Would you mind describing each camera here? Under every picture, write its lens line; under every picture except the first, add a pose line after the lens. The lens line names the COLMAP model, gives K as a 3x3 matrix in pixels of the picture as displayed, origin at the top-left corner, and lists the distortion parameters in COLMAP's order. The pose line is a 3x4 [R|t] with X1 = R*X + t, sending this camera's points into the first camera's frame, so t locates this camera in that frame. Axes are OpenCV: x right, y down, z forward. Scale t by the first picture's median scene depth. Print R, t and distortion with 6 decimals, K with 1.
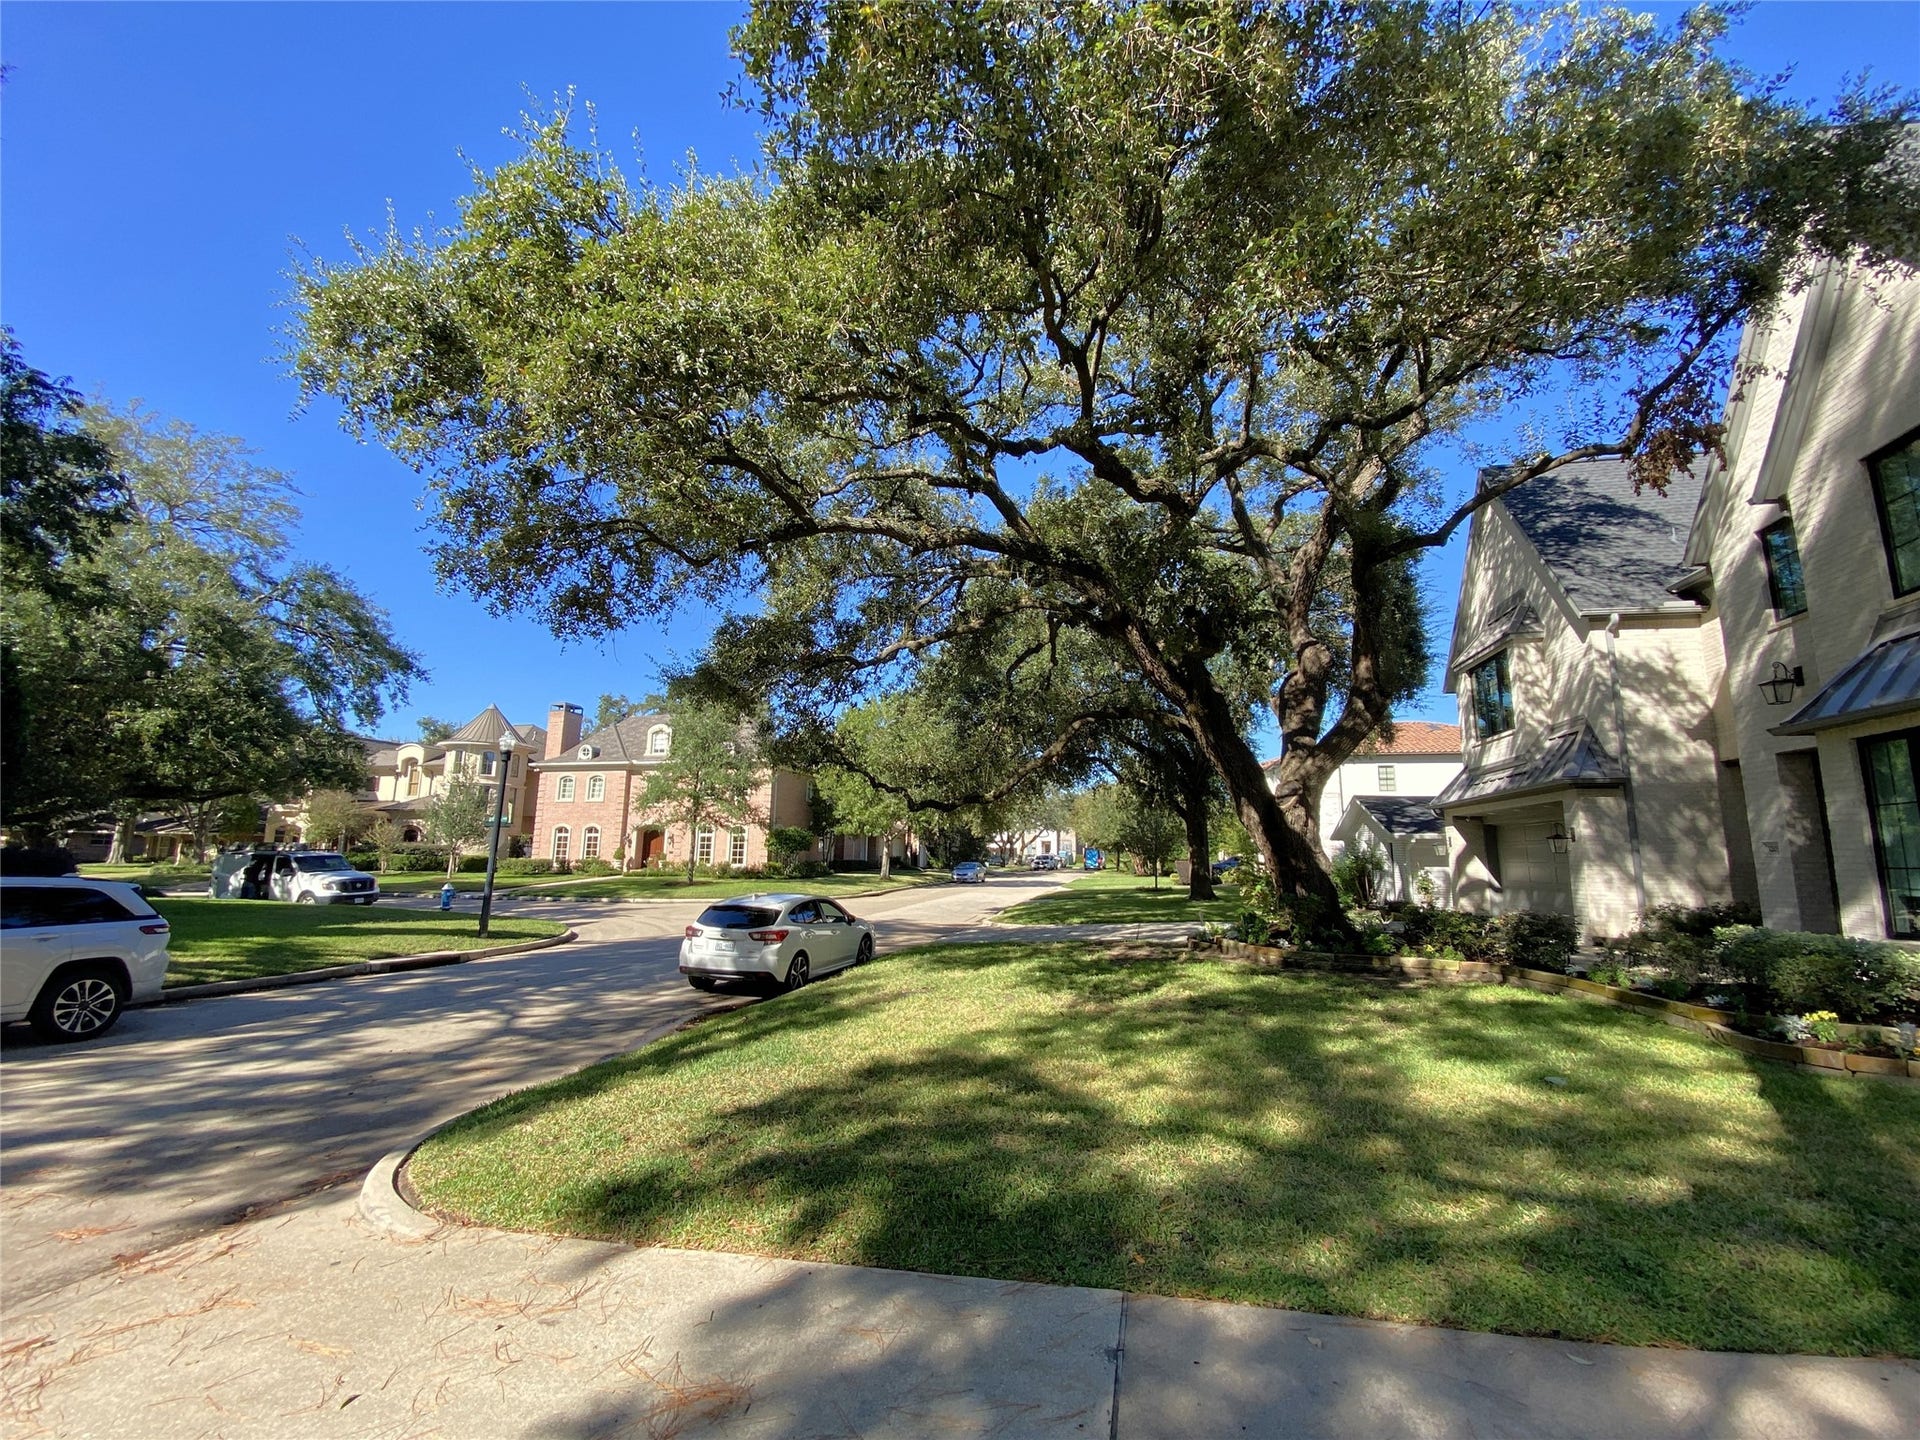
lens RADIAL K [[785.4, 0, 958.8], [0, 785.4, 727.8], [0, 0, 1]] dist [0.034375, -0.028306]
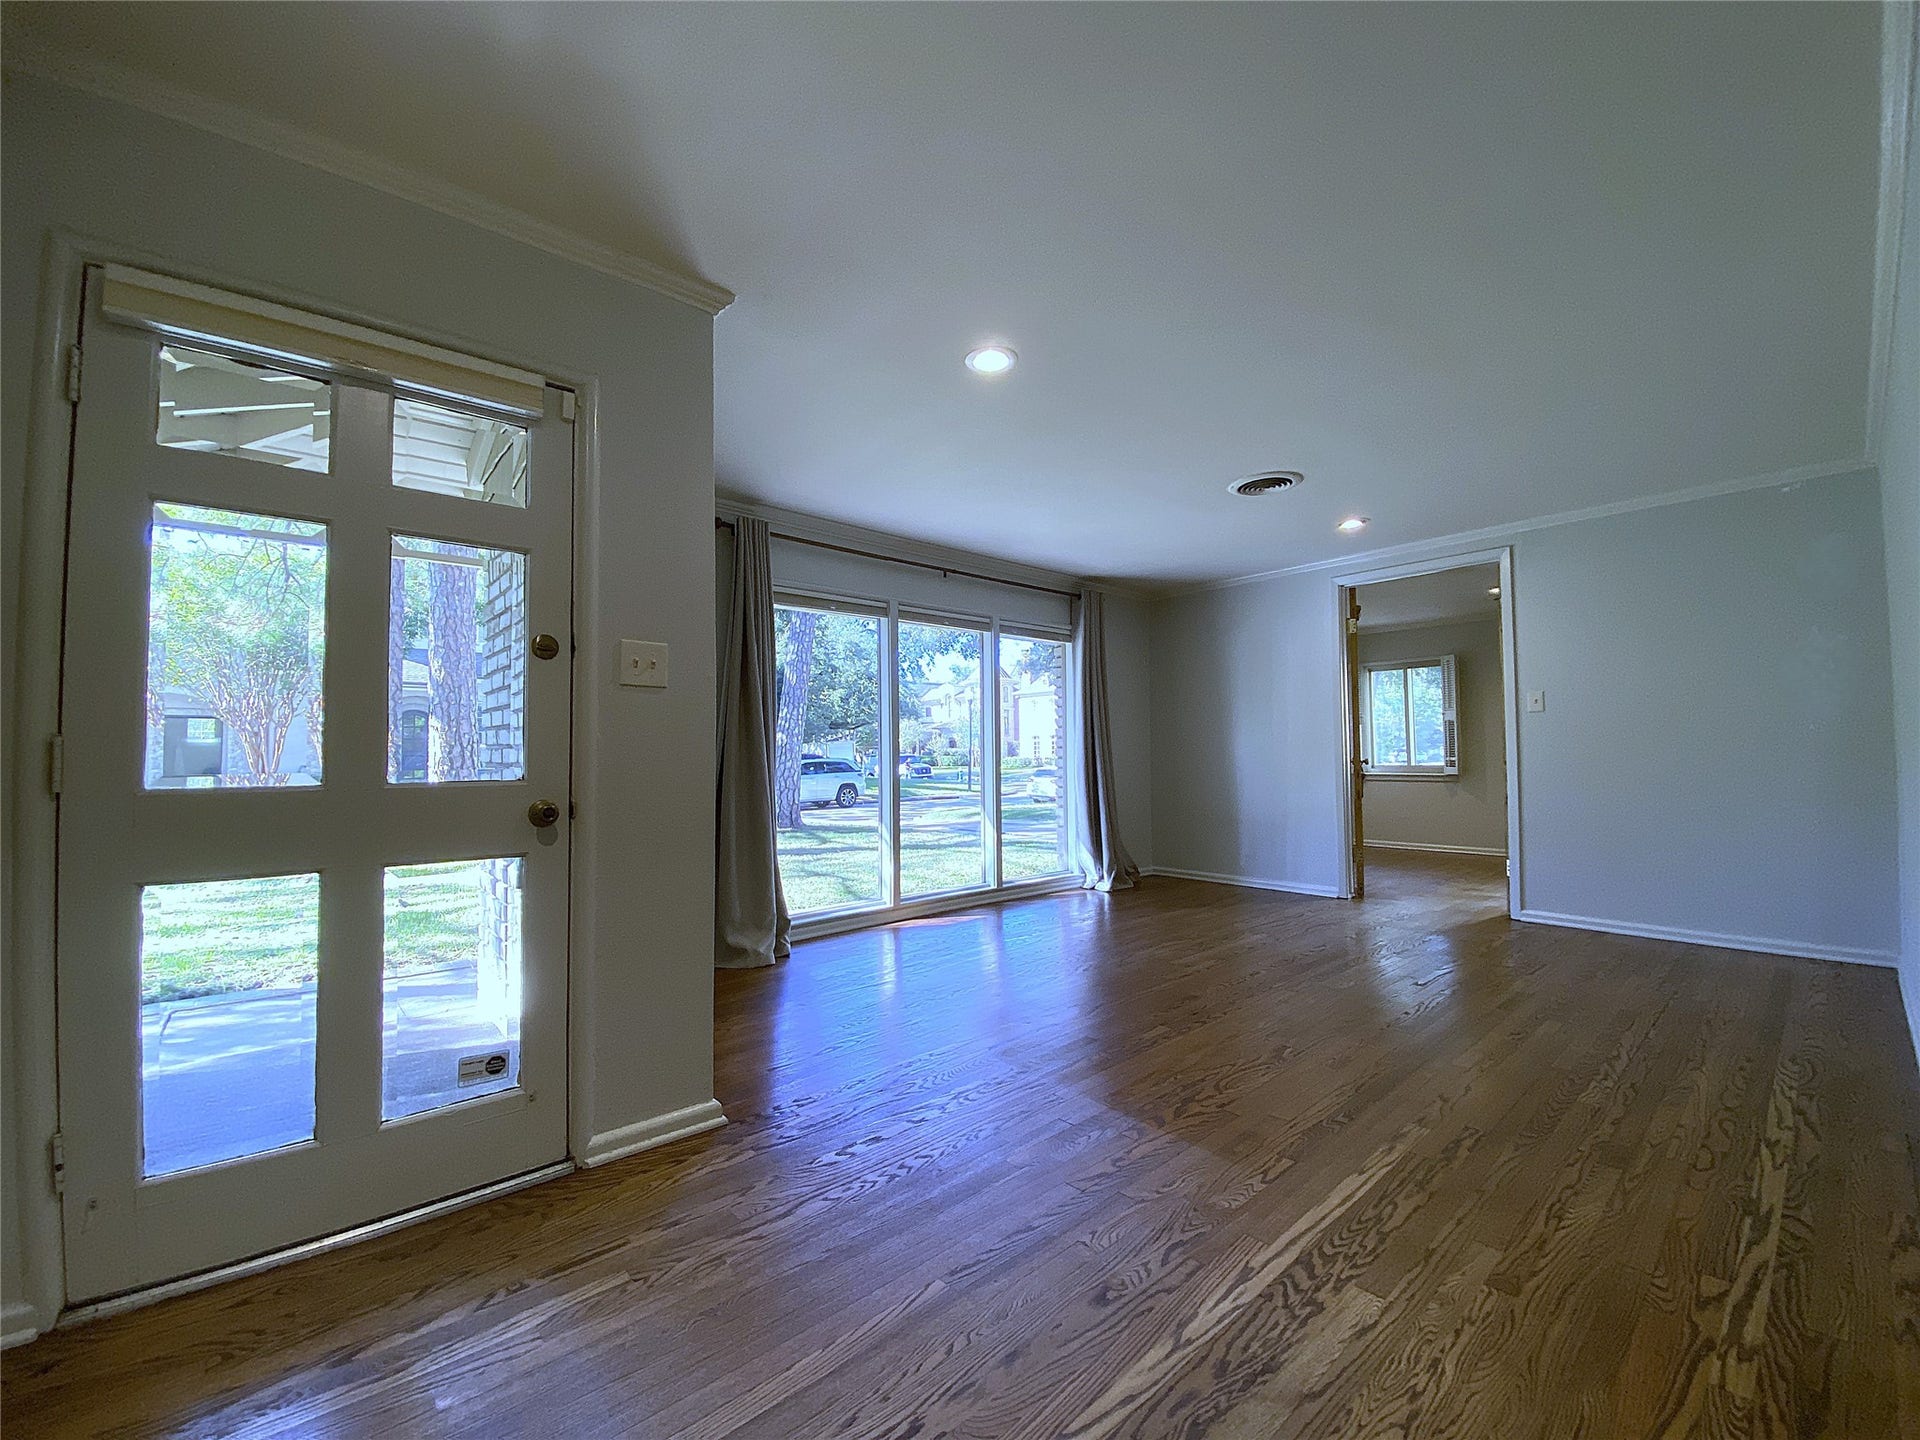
lens RADIAL K [[785.4, 0, 958.8], [0, 785.4, 727.8], [0, 0, 1]] dist [0.034375, -0.028306]
pose [[0.818536, -0.035684, -0.573346, 0.274470], [0.105793, 0.990362, 0.089397, -0.042800], [0.564629, -0.133831, 0.814422, -0.324937]]
